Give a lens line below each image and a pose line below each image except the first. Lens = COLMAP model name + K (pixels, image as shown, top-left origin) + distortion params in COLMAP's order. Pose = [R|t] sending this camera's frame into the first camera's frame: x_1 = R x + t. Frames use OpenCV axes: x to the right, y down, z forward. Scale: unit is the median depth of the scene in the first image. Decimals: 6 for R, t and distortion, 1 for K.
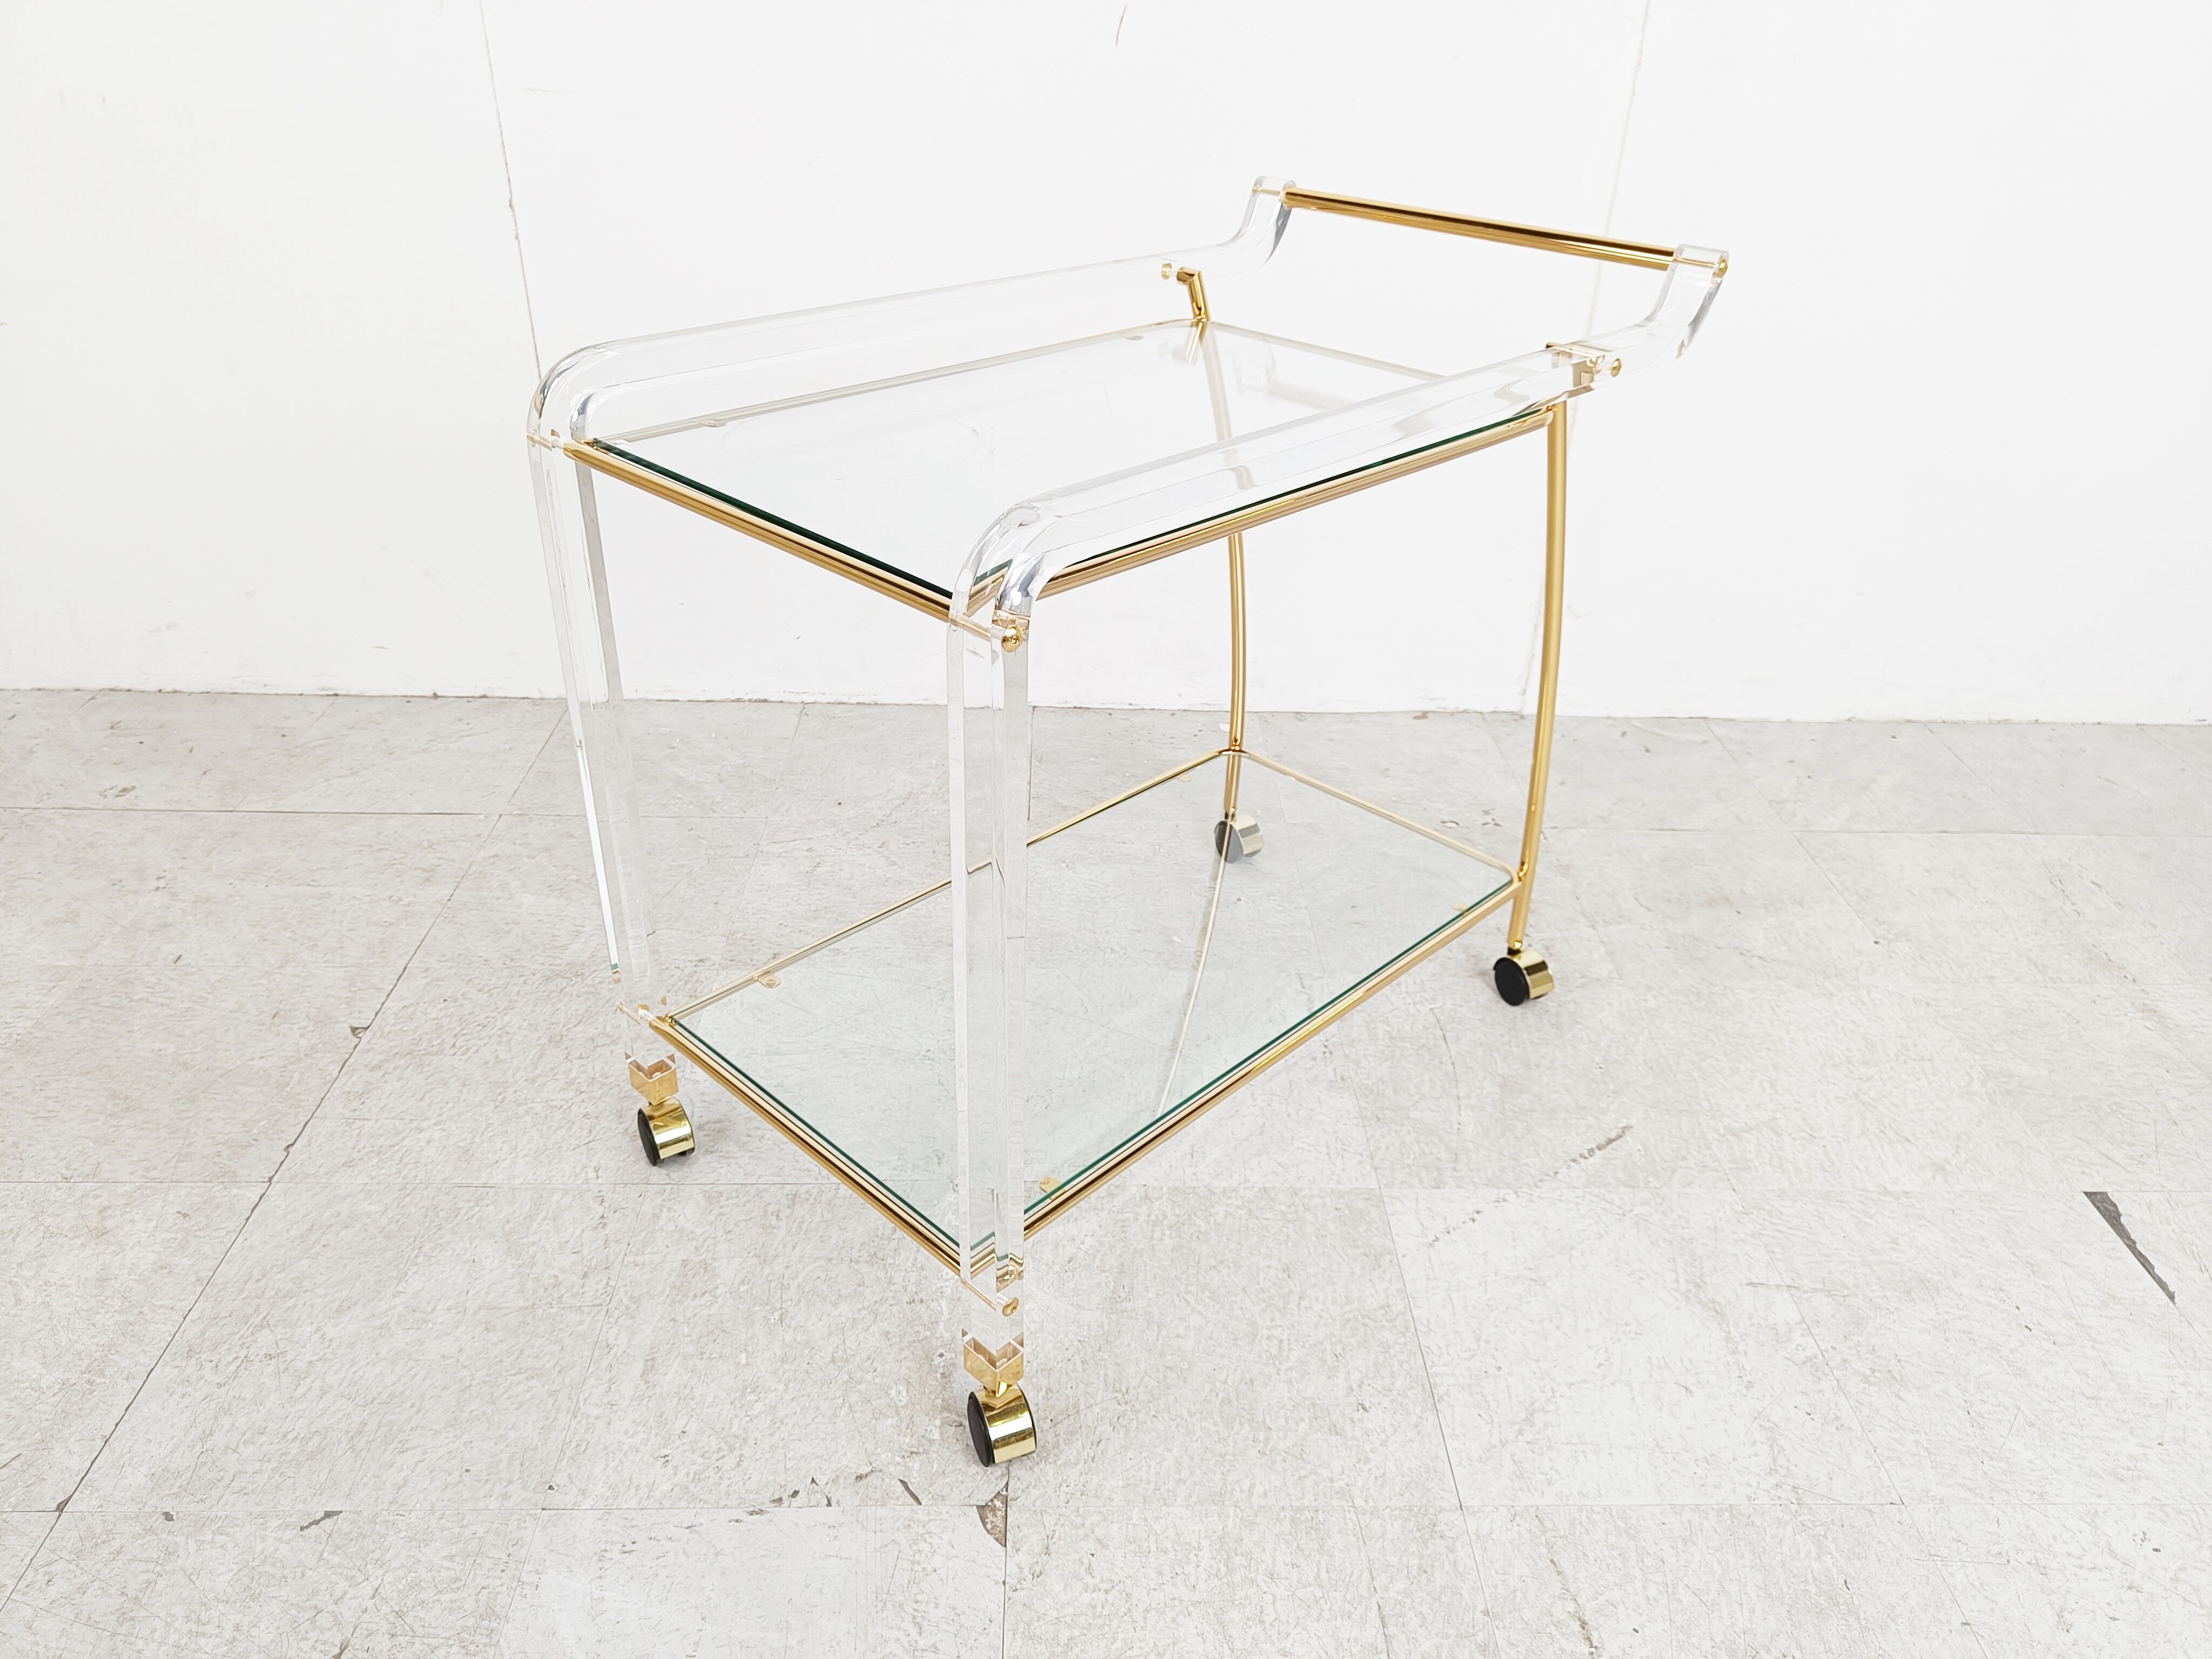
lens RADIAL K [[1570.4, 0, 1127.8], [0, 1570.4, 855.4], [0, 0, 1]] dist [0.005426, 0.003162]
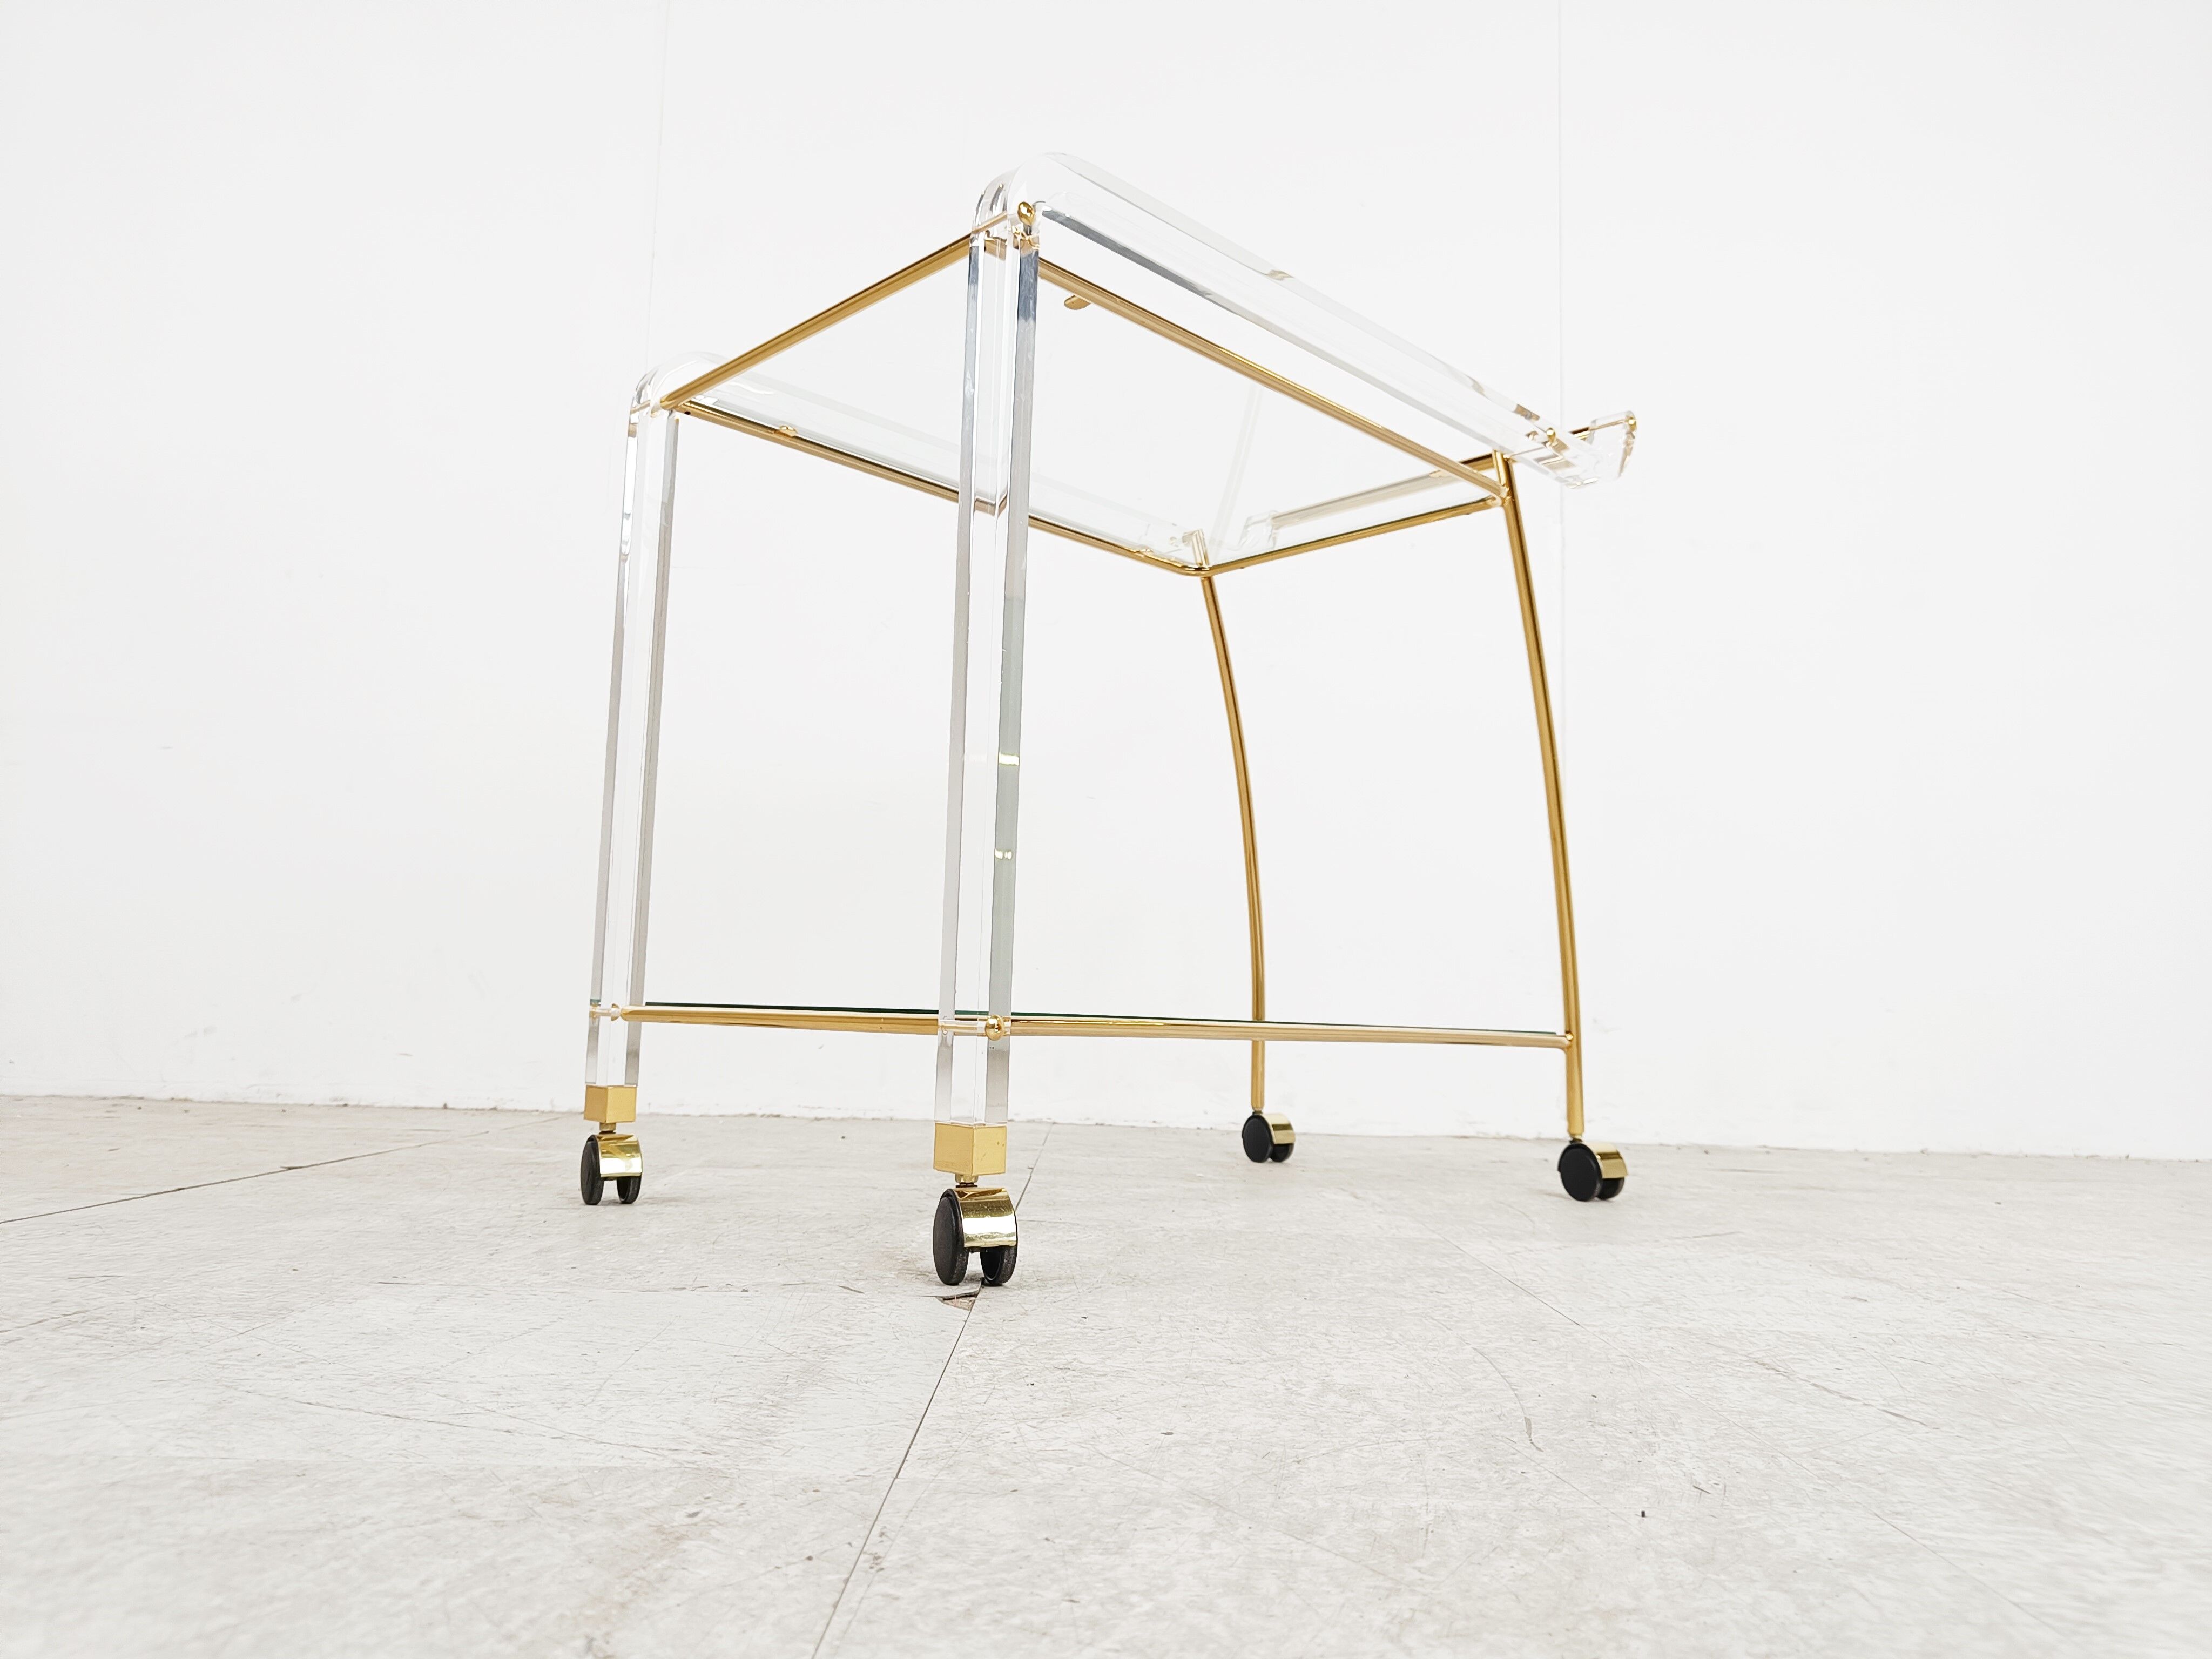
lens RADIAL K [[1566.3, 0, 1114.4], [0, 1566.3, 813.2], [0, 0, 1]] dist [0.008391, 0.001413]
pose [[0.999484, -0.012194, -0.029719, 0.014057], [-0.008673, 0.788352, -0.615163, 0.601301], [0.030931, 0.615103, 0.787840, 0.220306]]
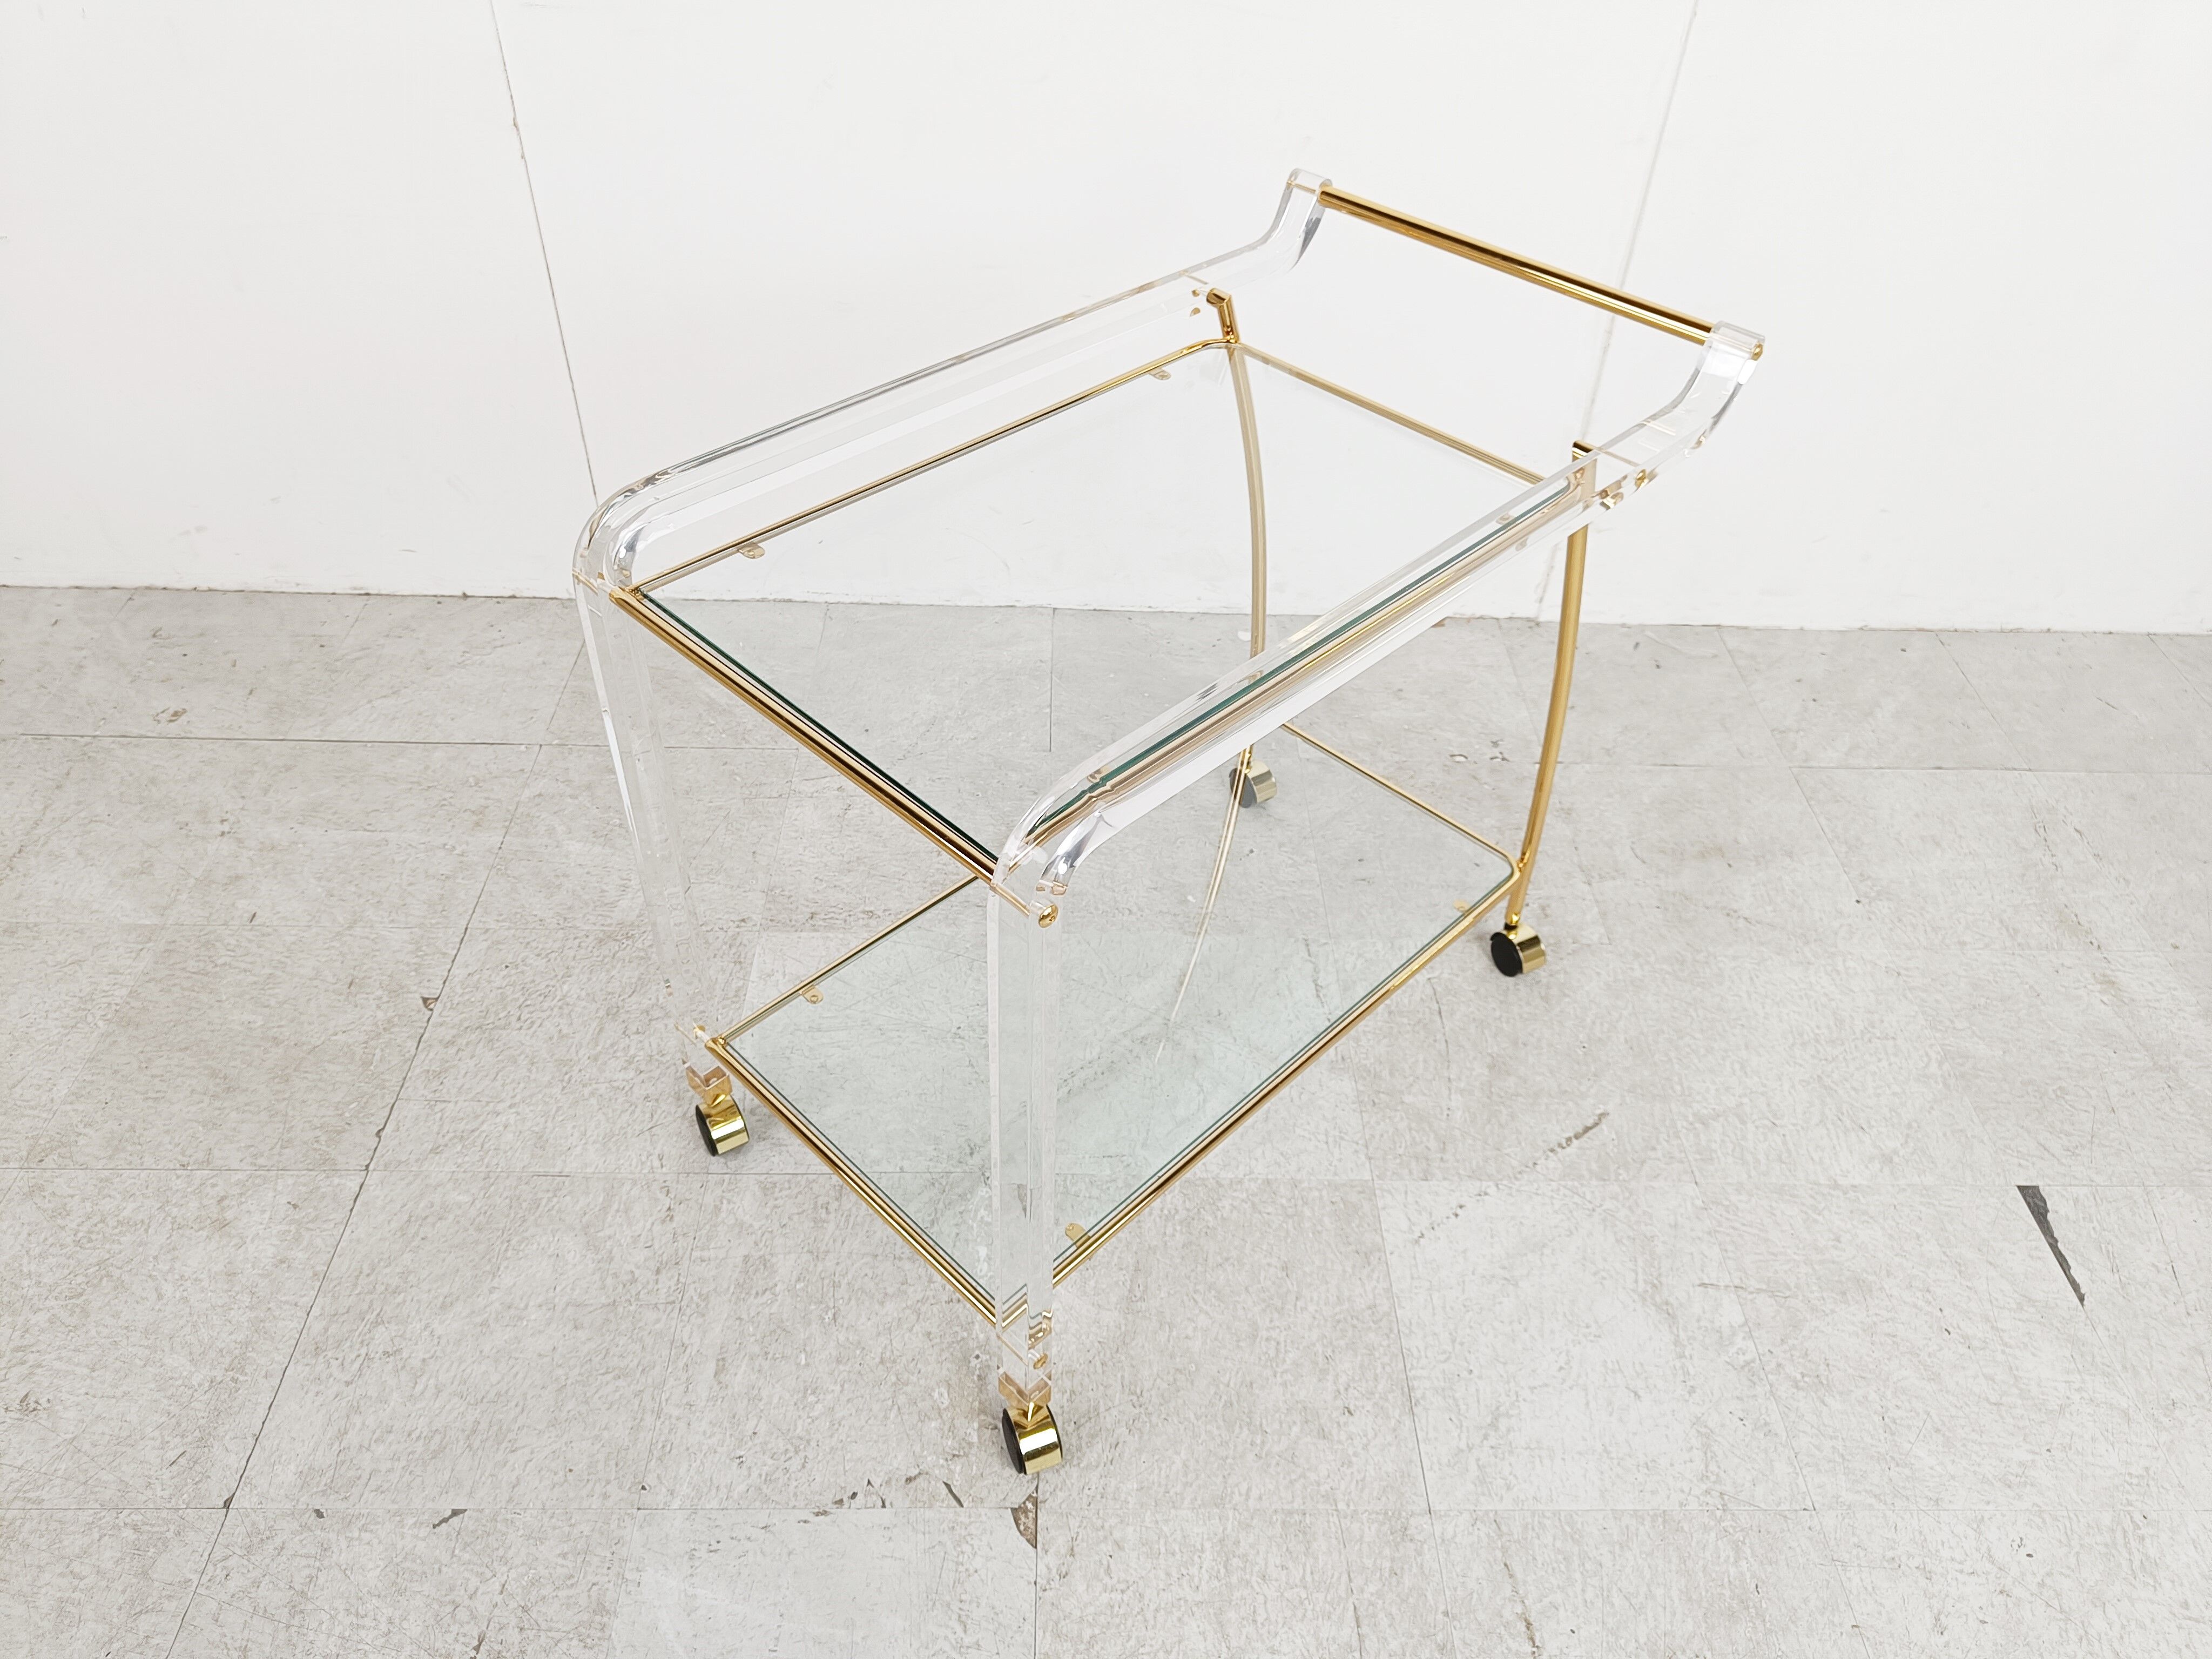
lens RADIAL K [[1566.3, 0, 1122.9], [0, 1566.3, 838.4], [0, 0, 1]] dist [0.008391, 0.001413]
pose [[0.999870, 0.014628, -0.006768, -0.011277], [-0.013051, 0.981184, 0.192634, -0.253996], [0.009458, -0.192521, 0.981247, -0.033320]]
